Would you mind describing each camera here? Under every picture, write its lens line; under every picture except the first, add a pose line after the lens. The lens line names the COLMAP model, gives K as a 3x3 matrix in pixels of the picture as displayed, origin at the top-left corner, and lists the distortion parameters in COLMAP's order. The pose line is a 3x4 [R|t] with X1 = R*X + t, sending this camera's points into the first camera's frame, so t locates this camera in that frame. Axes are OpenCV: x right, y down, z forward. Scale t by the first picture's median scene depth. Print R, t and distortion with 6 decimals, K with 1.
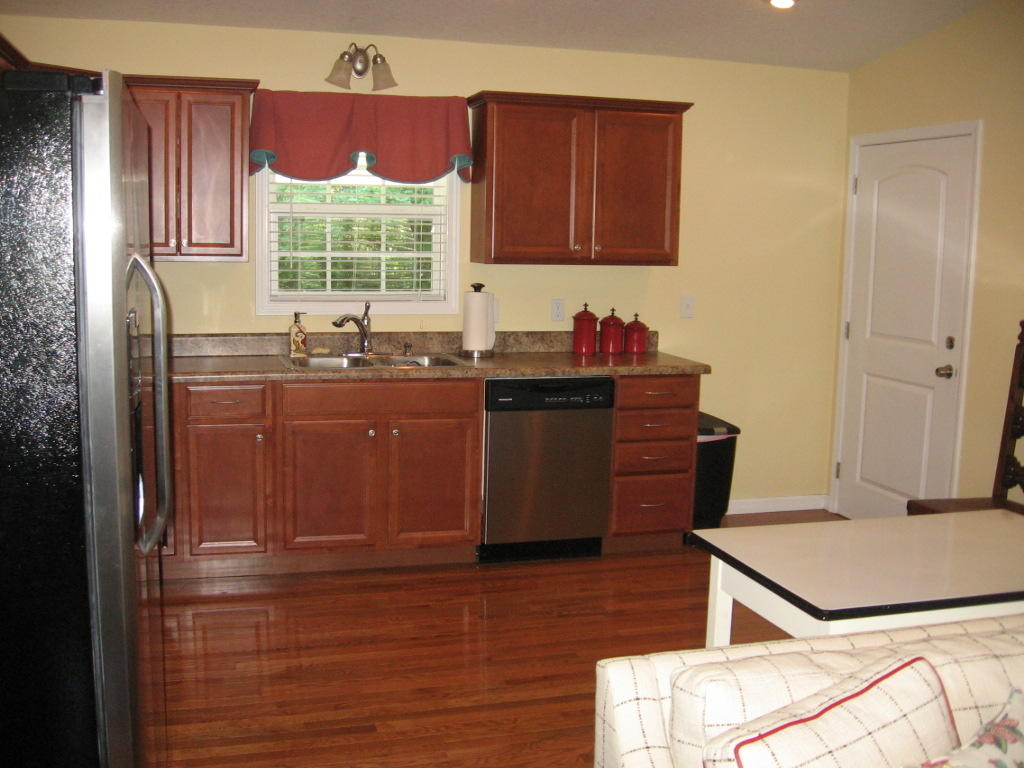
lens RADIAL K [[1062.6, 0, 512.1], [0, 1062.6, 388.4], [0, 0, 1]] dist [-0.106445, 0.000000]
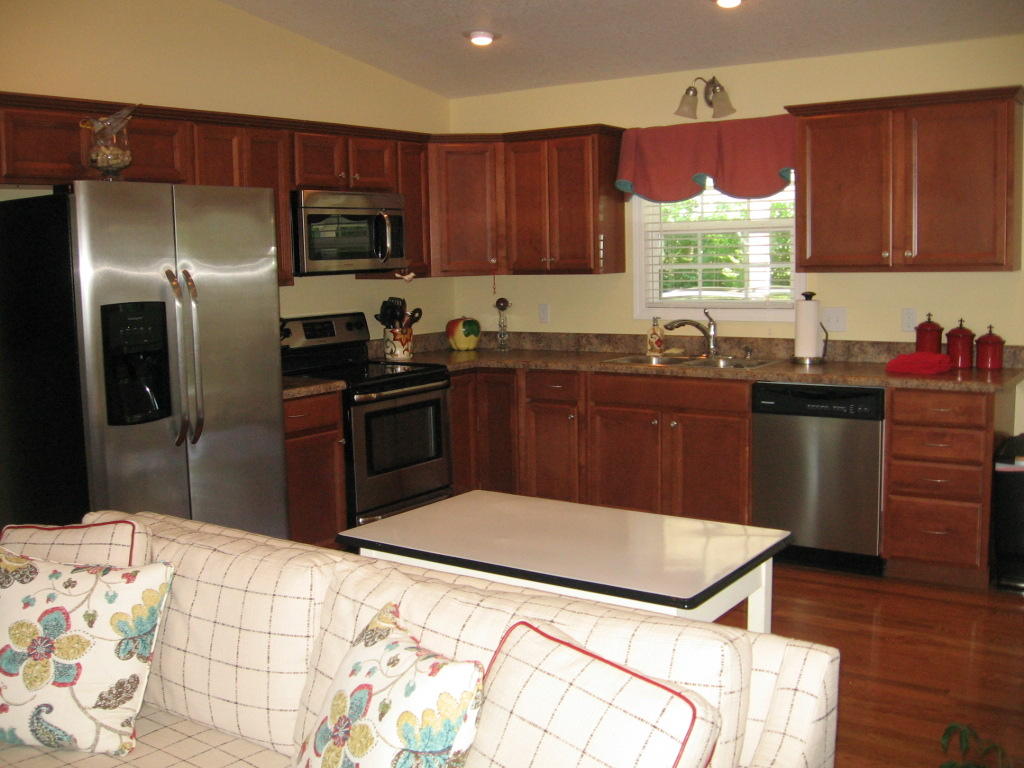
lens RADIAL K [[1062.6, 0, 512.4], [0, 1062.6, 380.5], [0, 0, 1]] dist [-0.106445, 0.000000]
pose [[0.651873, 0.056863, -0.756193, 0.558610], [-0.070812, 0.997392, 0.013957, -0.007640], [0.755015, 0.044449, 0.654199, 0.122792]]
